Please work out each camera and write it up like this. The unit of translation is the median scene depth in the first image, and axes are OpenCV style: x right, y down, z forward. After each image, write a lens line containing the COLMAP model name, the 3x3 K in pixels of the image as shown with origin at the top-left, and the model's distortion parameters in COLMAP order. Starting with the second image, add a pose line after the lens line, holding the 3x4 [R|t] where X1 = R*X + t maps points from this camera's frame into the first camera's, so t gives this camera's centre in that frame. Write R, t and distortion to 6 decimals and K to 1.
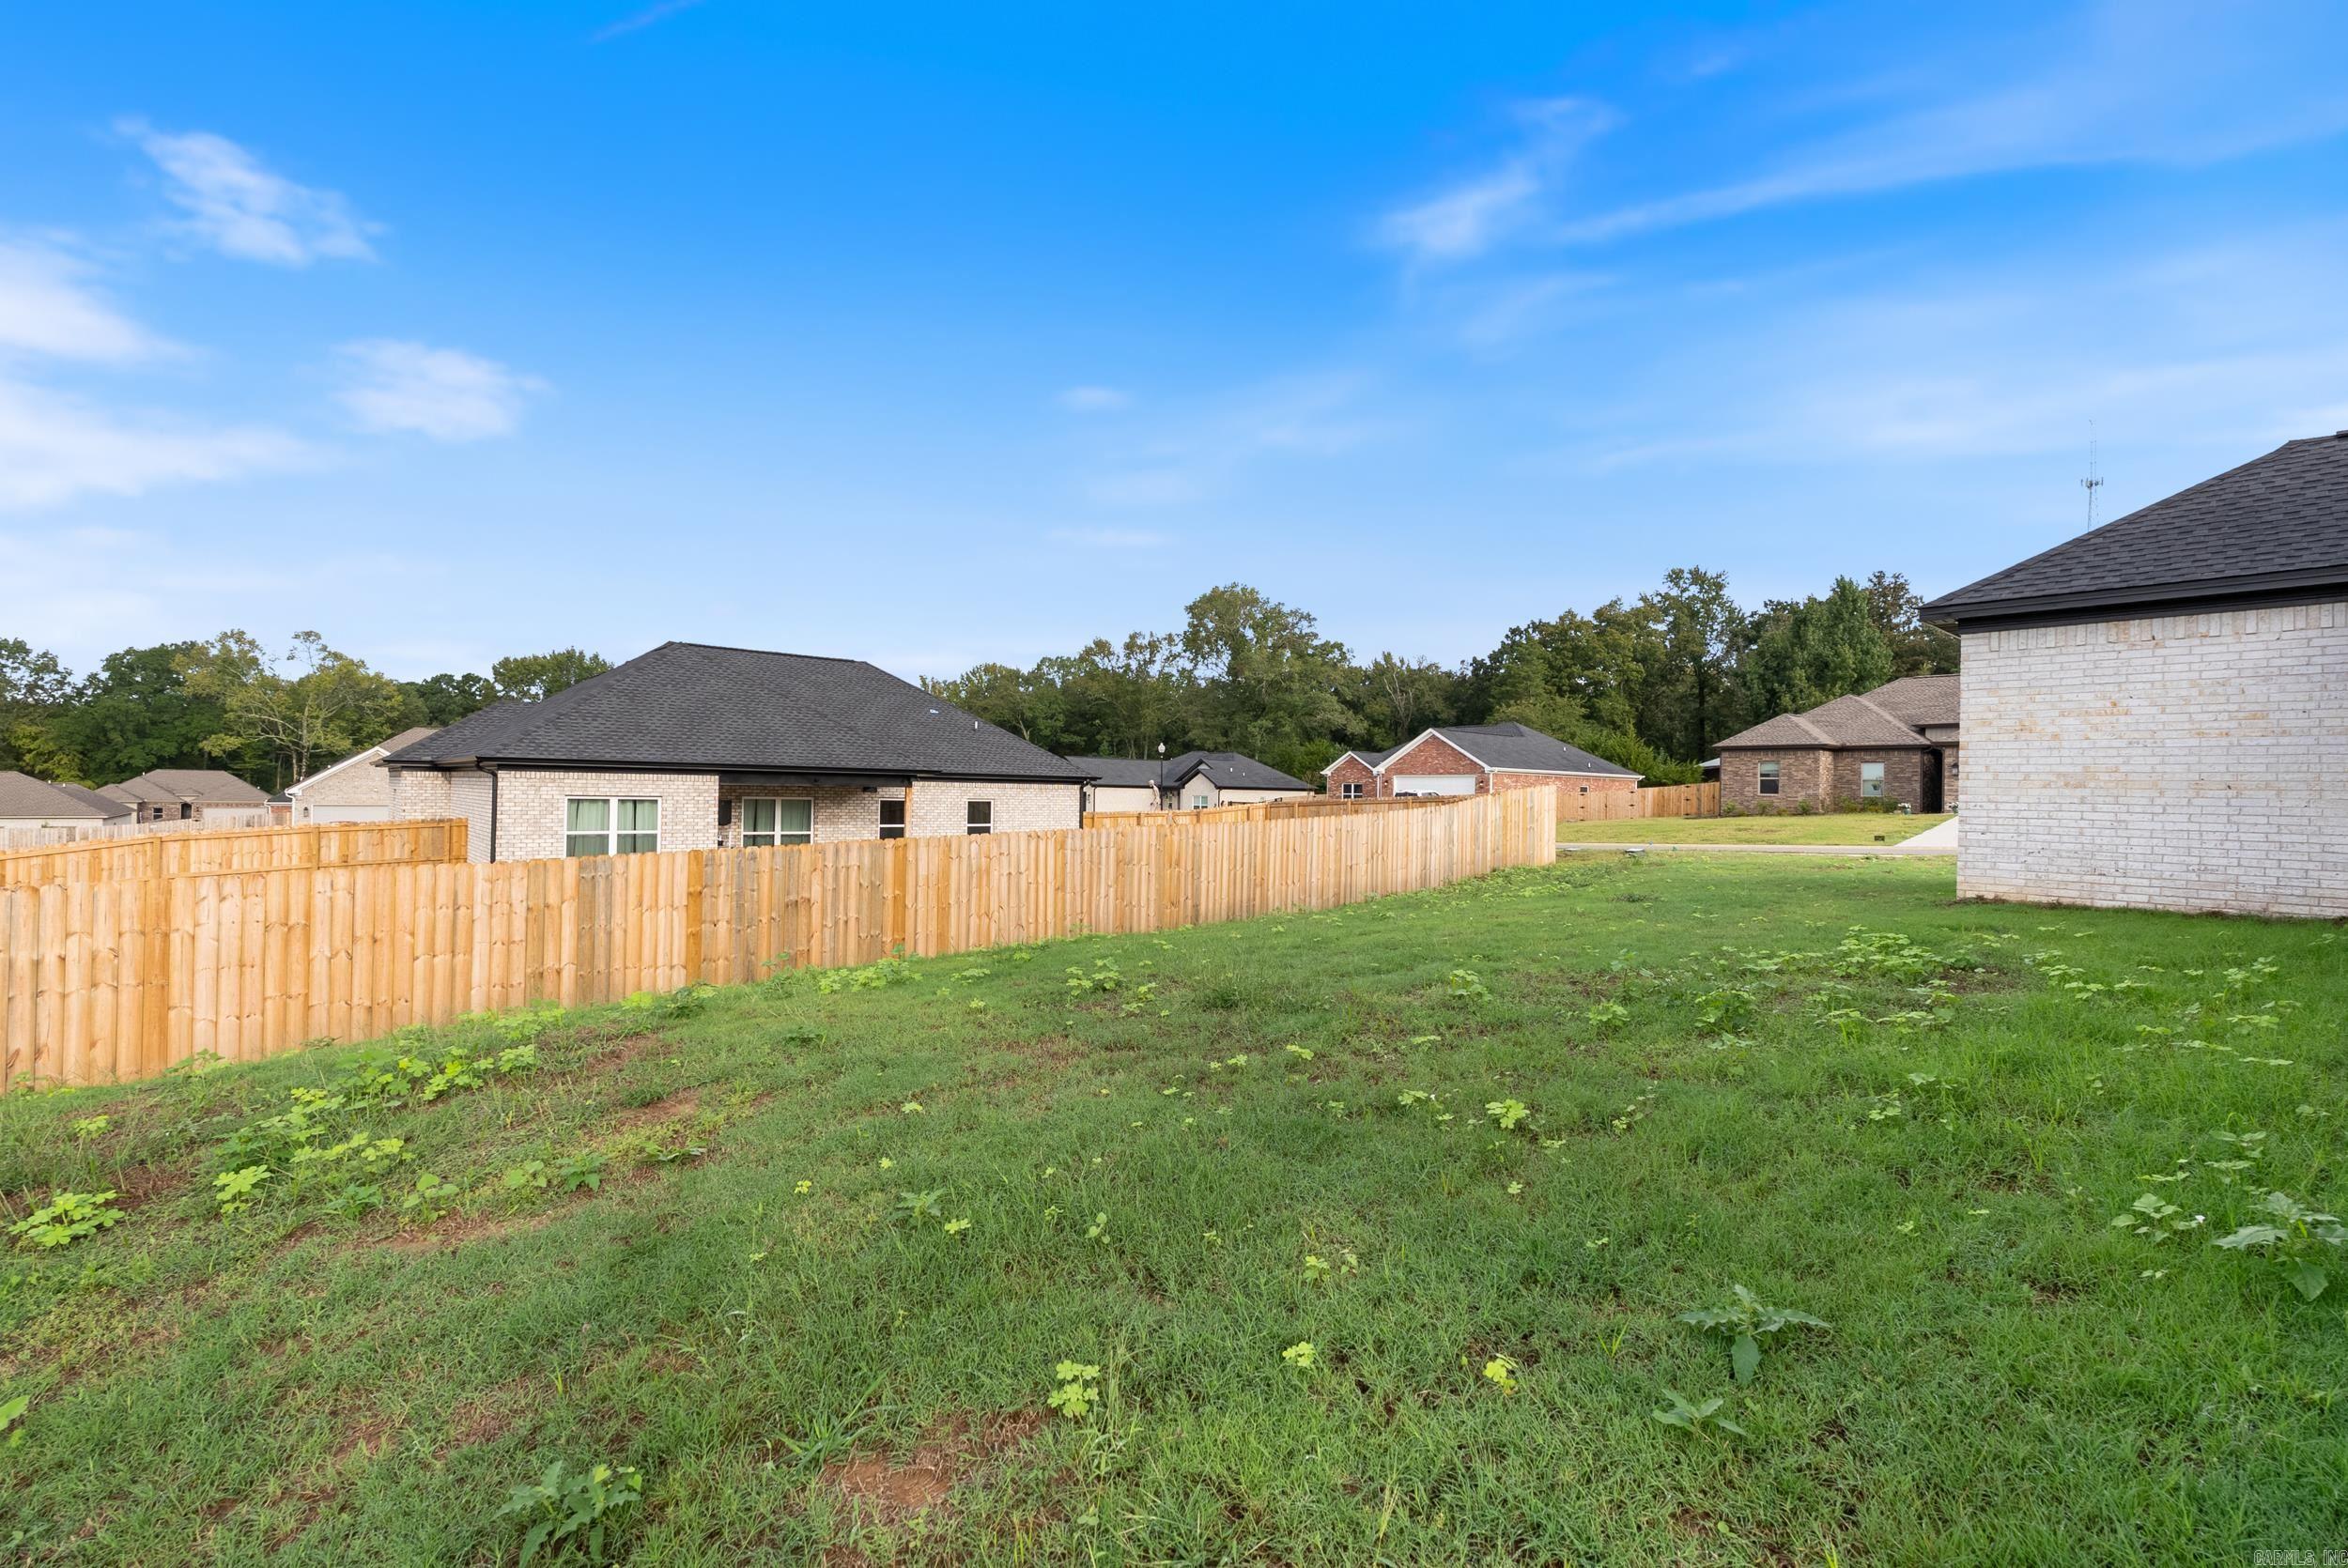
lens RADIAL K [[1038.4, 0, 1165.8], [0, 1038.4, 777.9], [0, 0, 1]] dist [-0.007787, 0.000920]
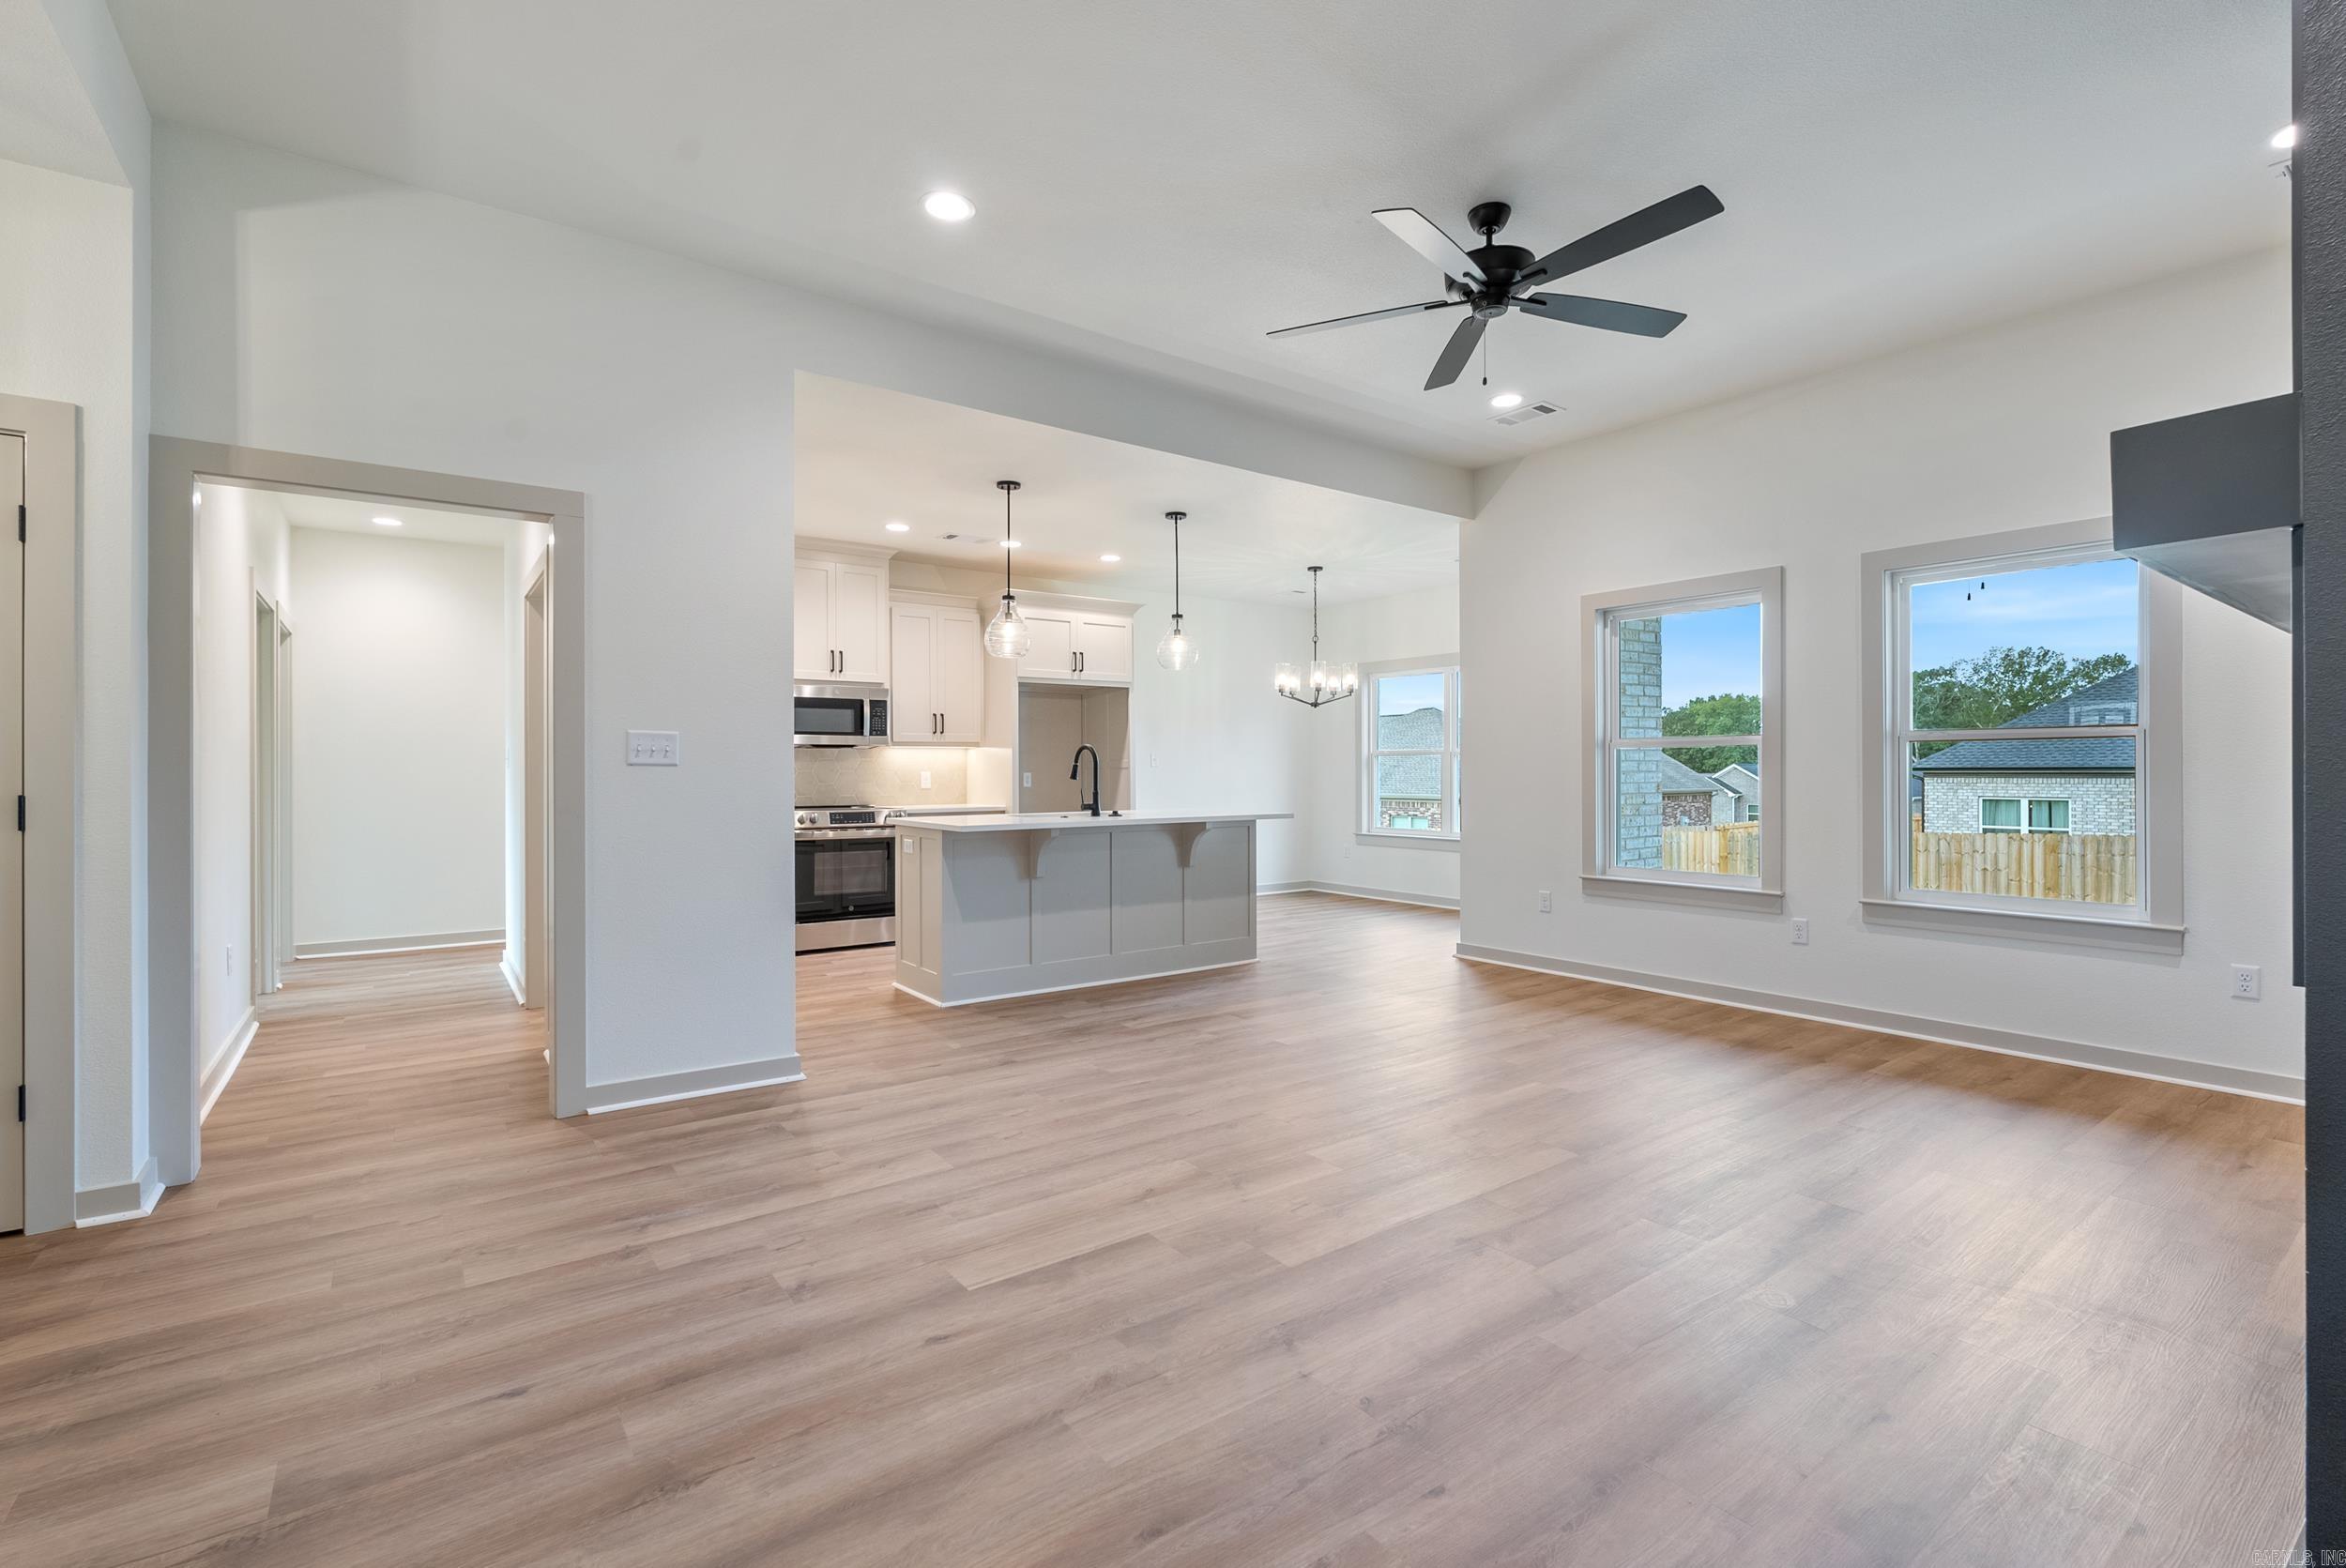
lens RADIAL K [[1037.7, 0, 1174.0], [0, 1037.7, 780.2], [0, 0, 1]] dist [-0.007787, 0.000920]
pose [[-0.070197, -0.007940, -0.997502, 0.718982], [0.017482, 0.999805, -0.009188, -0.008271], [0.997380, -0.018084, -0.070044, 0.122356]]
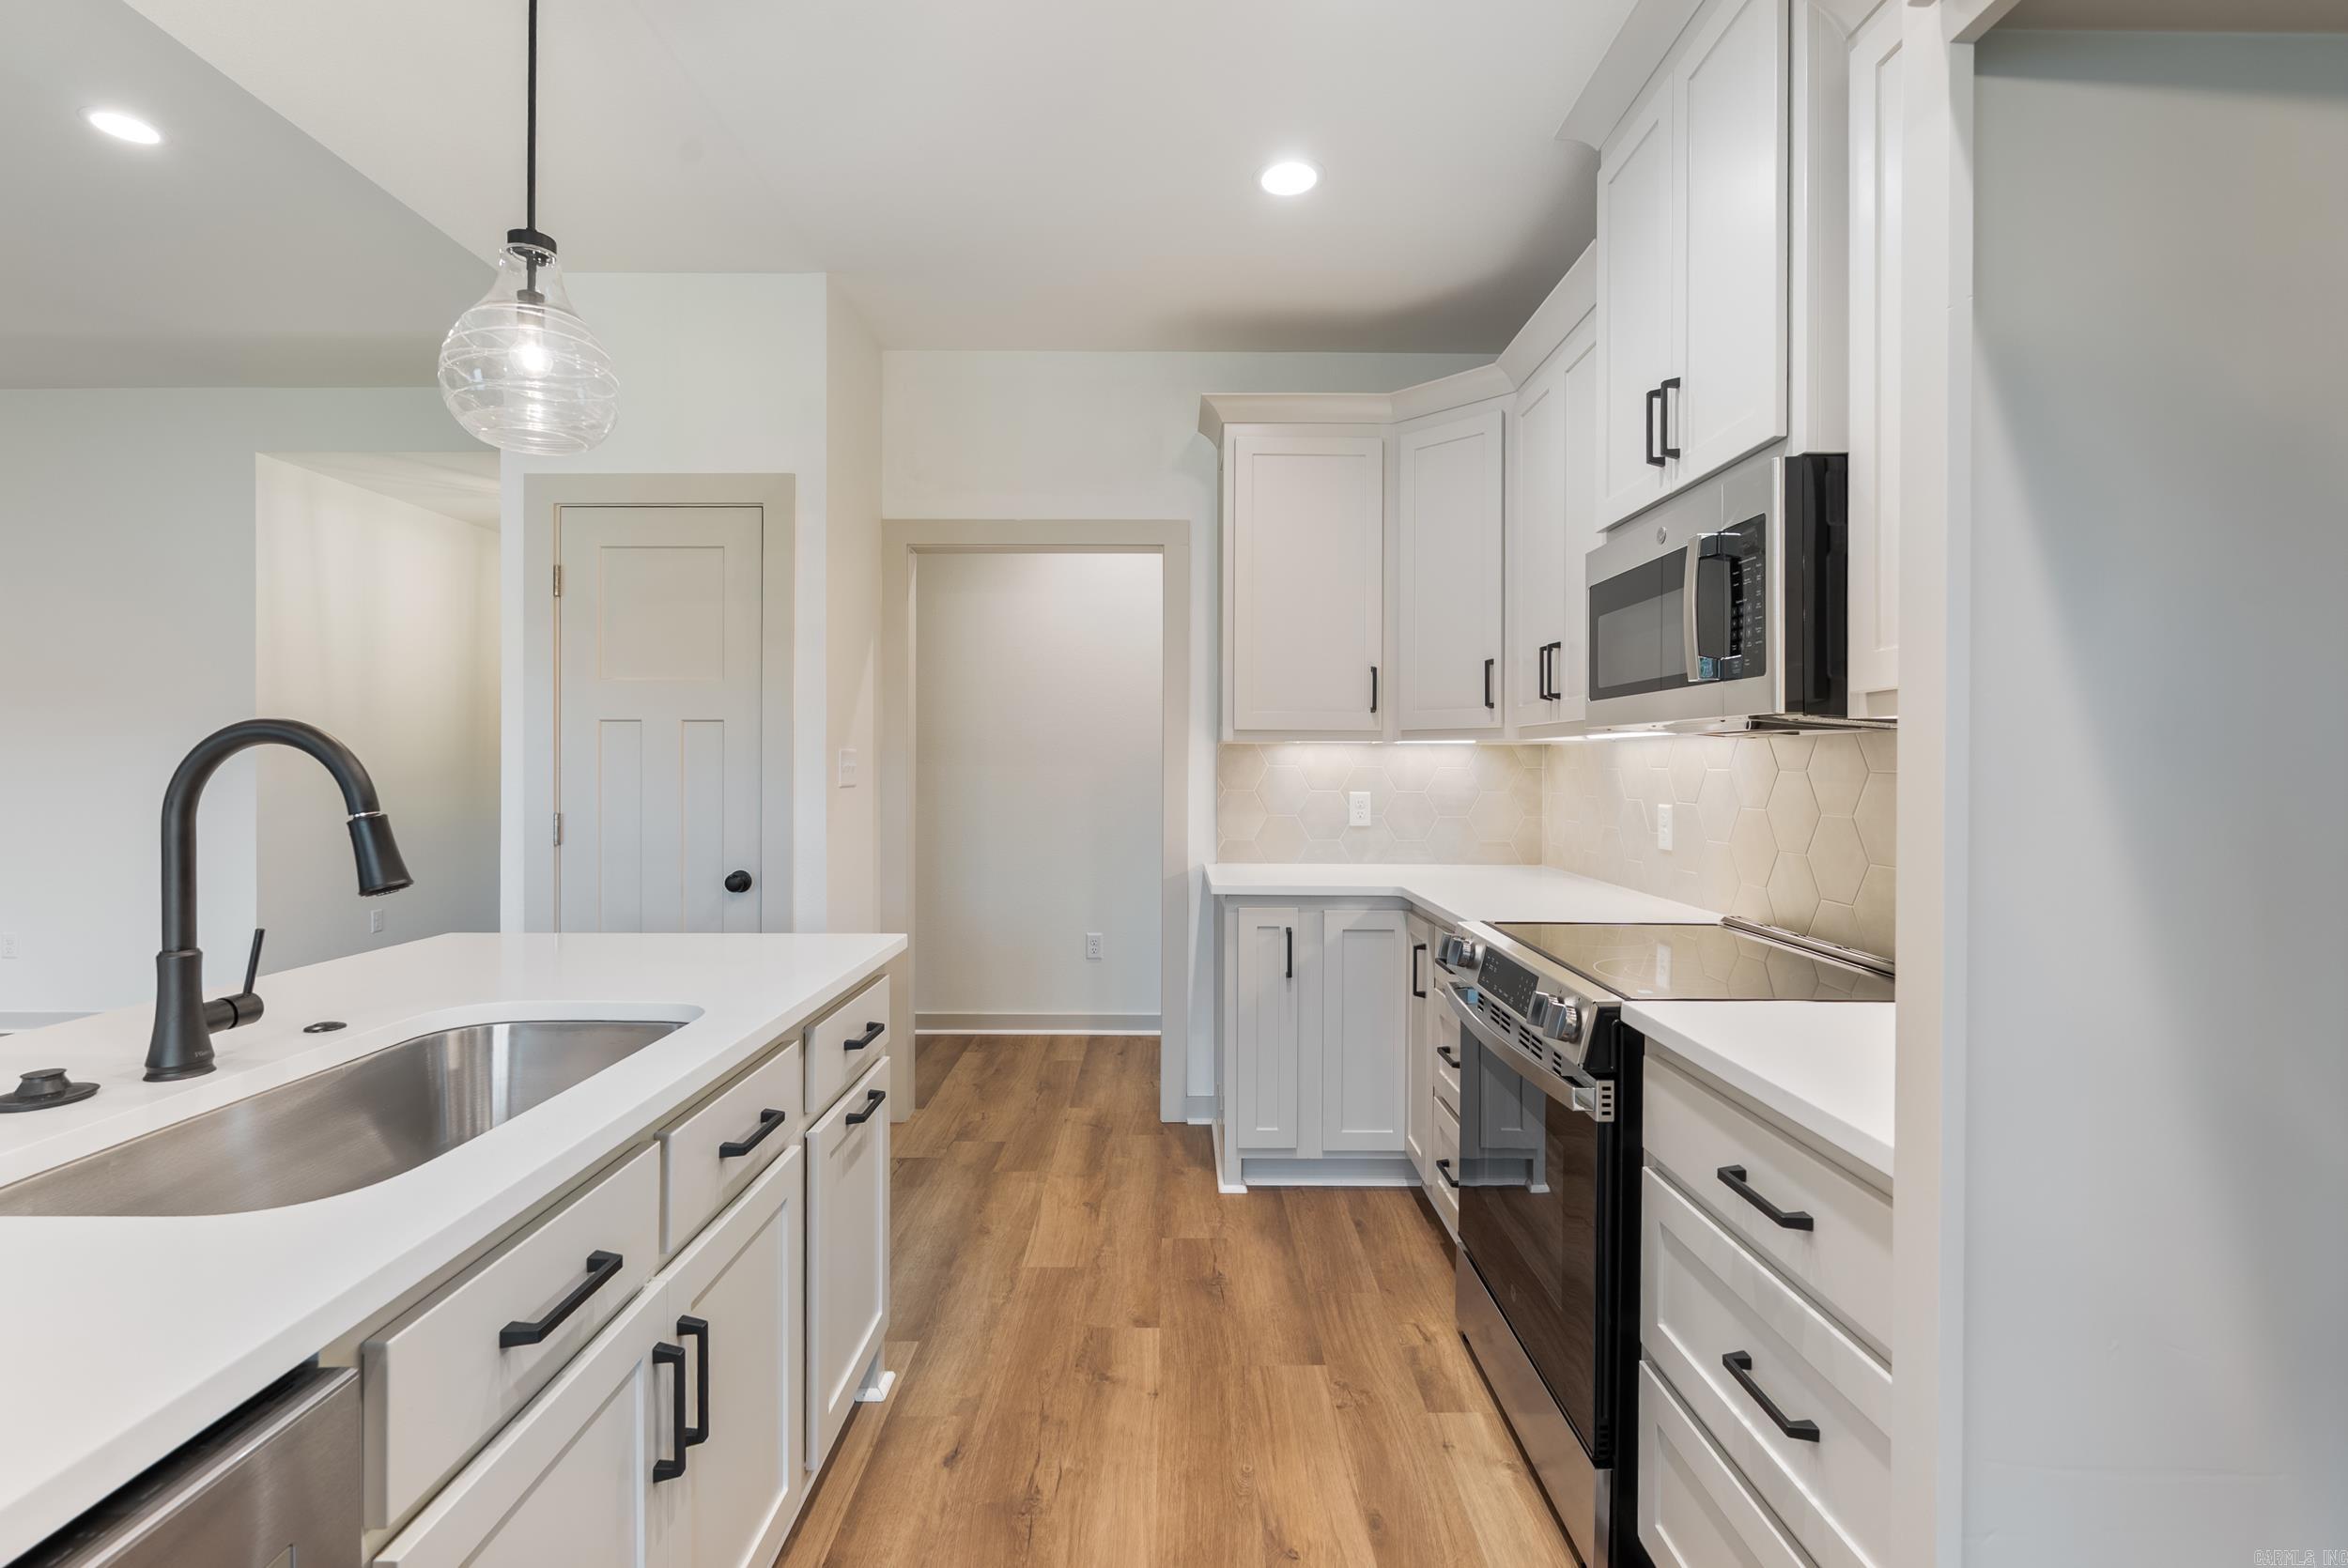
lens RADIAL K [[1038.4, 0, 1167.3], [0, 1038.4, 760.8], [0, 0, 1]] dist [-0.007787, 0.000920]
pose [[-0.760262, -0.020565, 0.649291, 0.363871], [-0.027413, 0.999624, -0.000437, -0.020028], [-0.649038, -0.018131, -0.760540, 0.089849]]
